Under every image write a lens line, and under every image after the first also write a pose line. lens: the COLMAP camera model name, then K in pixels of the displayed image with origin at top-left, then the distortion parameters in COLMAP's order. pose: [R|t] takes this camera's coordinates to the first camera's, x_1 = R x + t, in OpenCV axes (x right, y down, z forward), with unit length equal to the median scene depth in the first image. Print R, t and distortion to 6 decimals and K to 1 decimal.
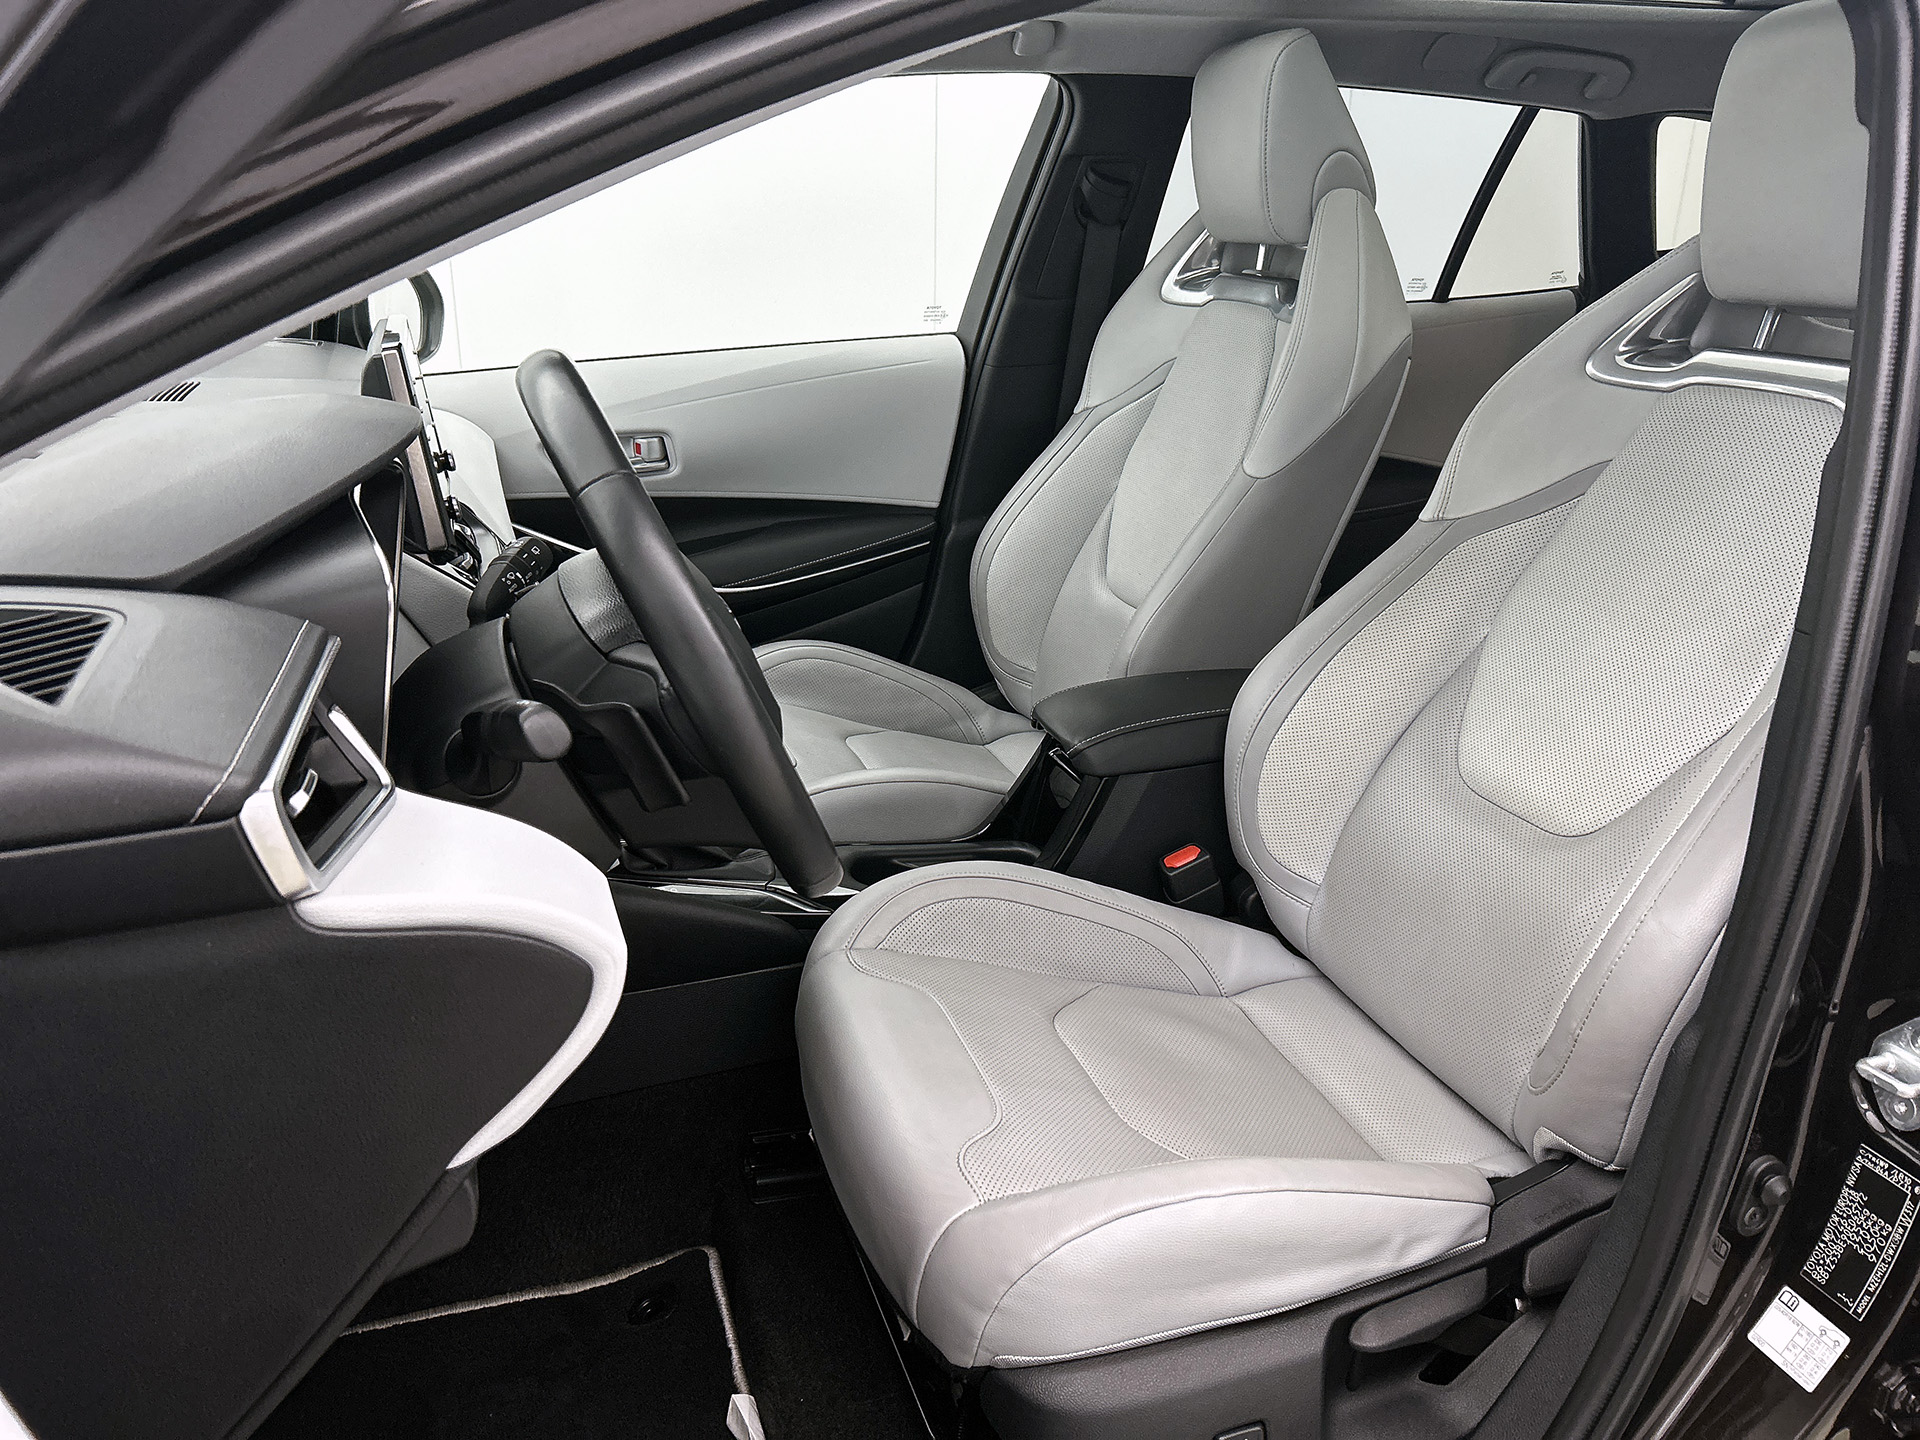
lens RADIAL K [[1478.9, 0, 974.3], [0, 1478.9, 734.8], [0, 0, 1]] dist [0.179082, -0.388464]
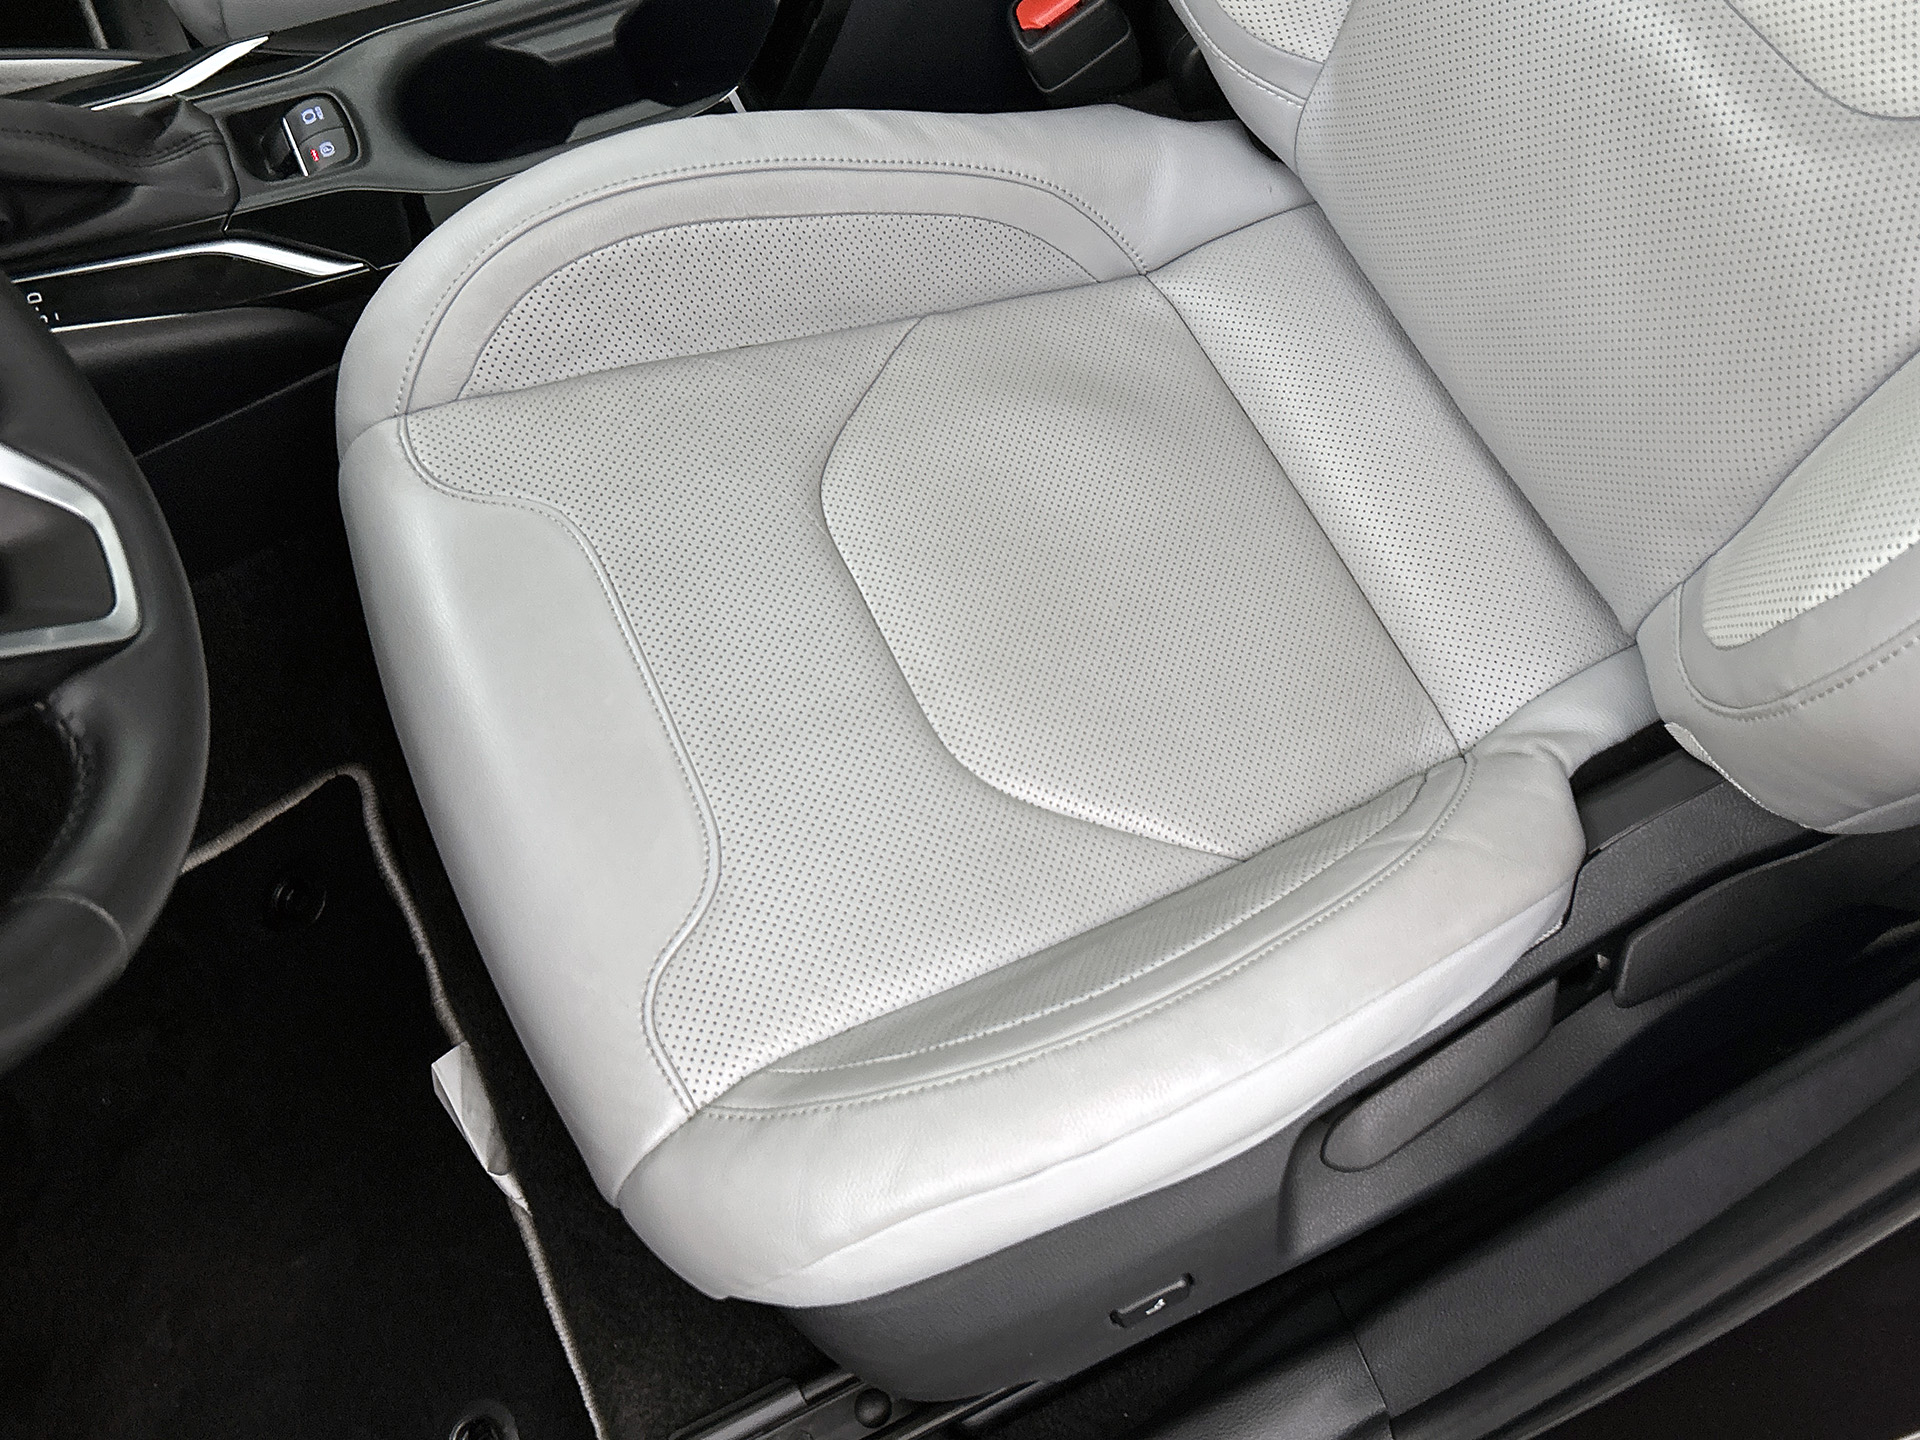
lens RADIAL K [[1802.4, 0, 976.5], [0, 1802.4, 717.6], [0, 0, 1]] dist [0.128296, -0.304463]
pose [[0.991185, -0.129947, -0.025825, 0.075542], [0.109767, 0.696299, 0.709309, -0.139012], [-0.074190, -0.705891, 0.704425, 0.307807]]
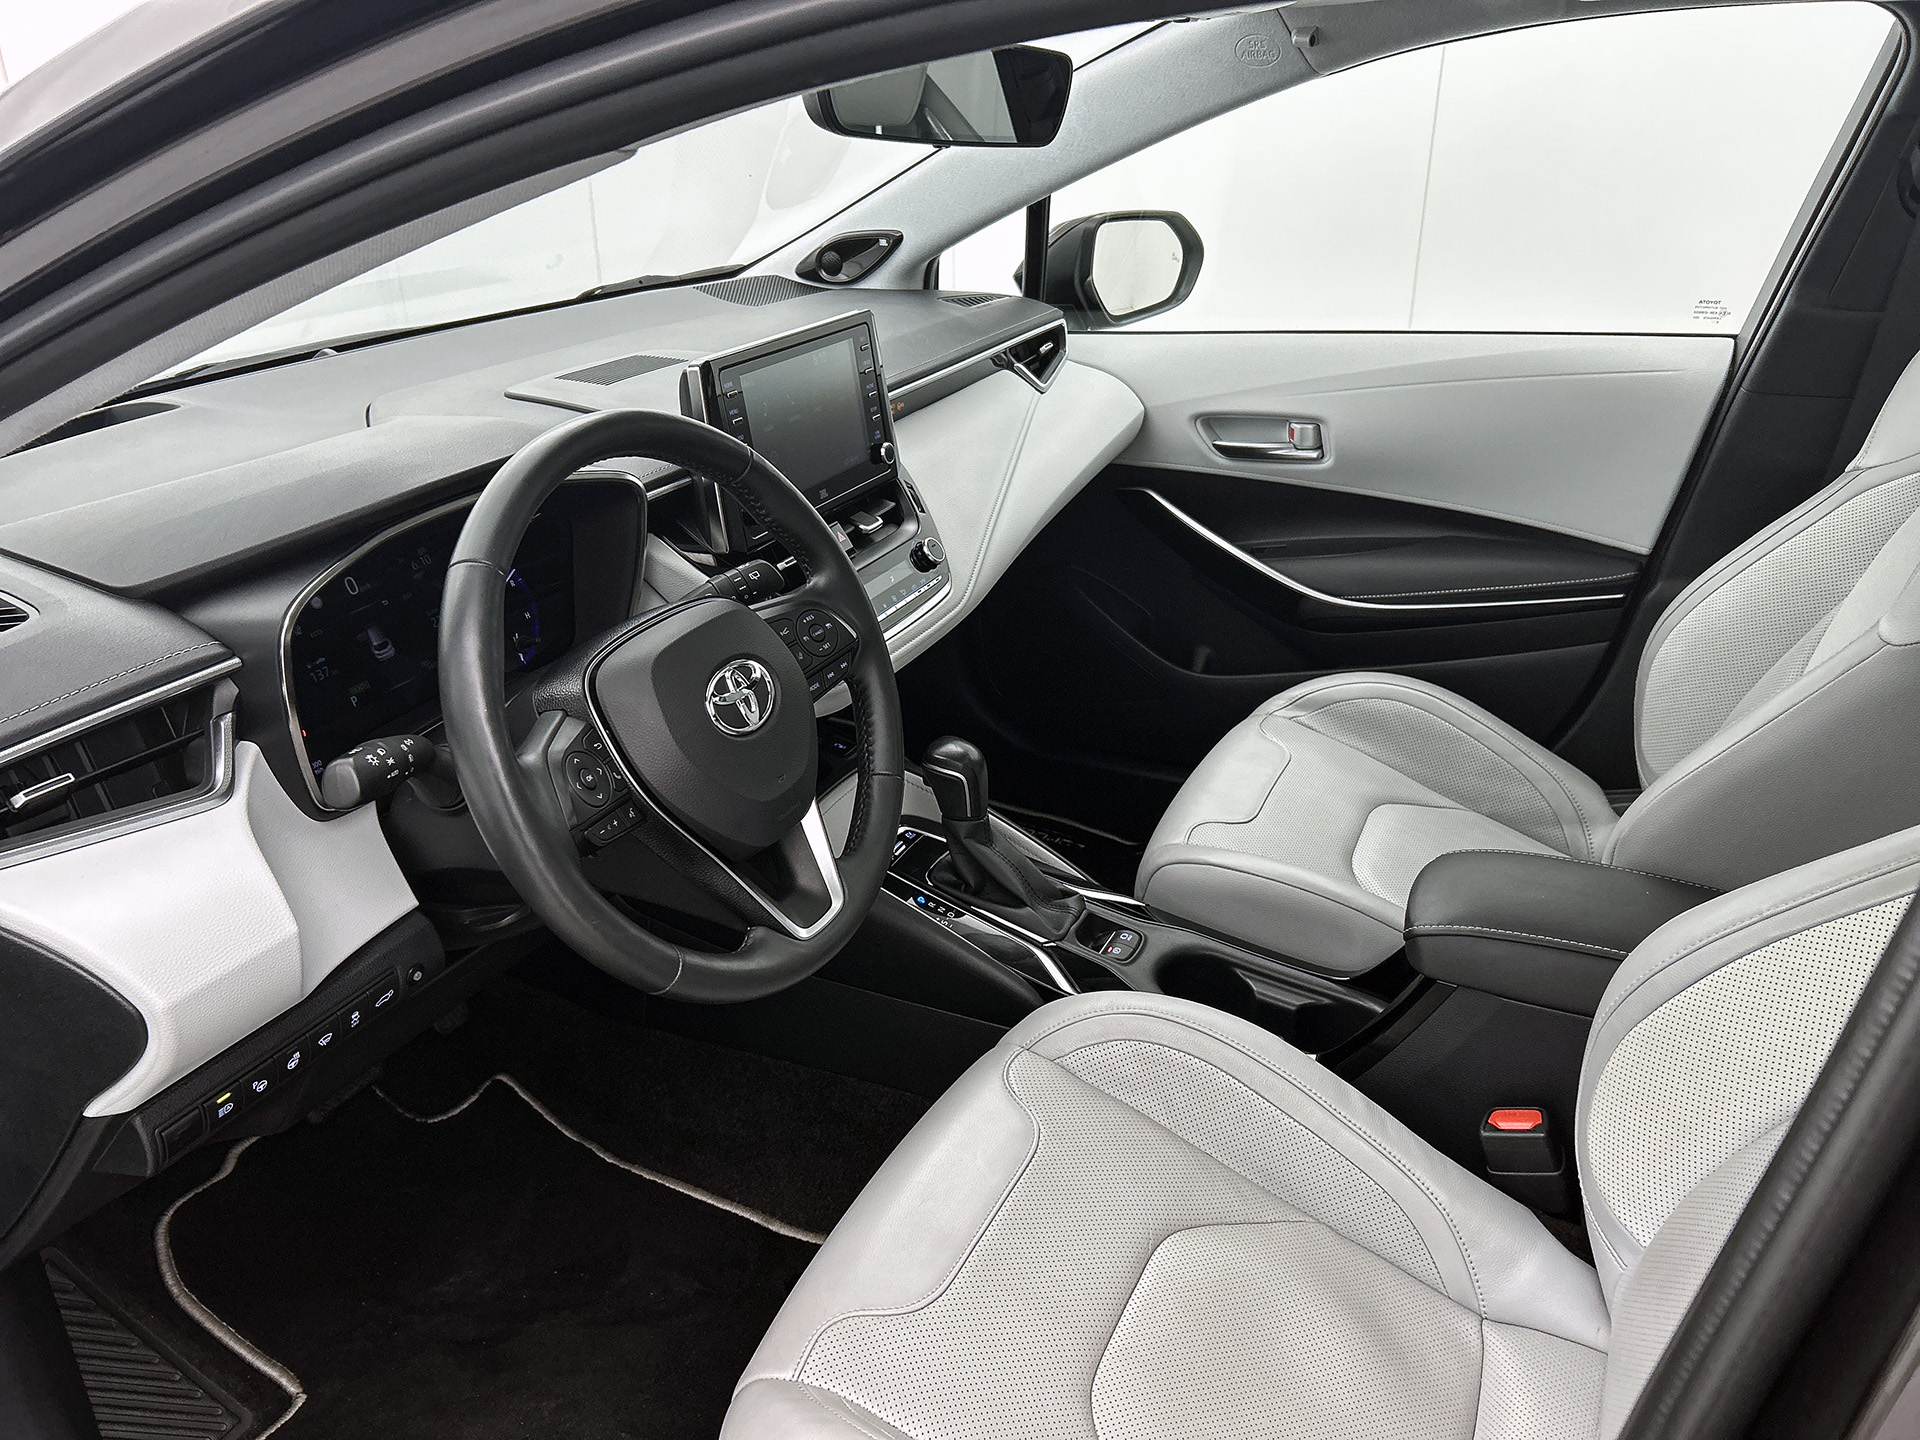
lens RADIAL K [[1496.3, 0, 960.0], [0, 1496.3, 720.0], [0, 0, 1]] dist [0.110522, -0.124536]
pose [[0.702204, 0.281304, -0.654048, 0.292590], [-0.228770, 0.959070, 0.166880, -0.131141], [0.674221, 0.032443, 0.737816, 0.182633]]
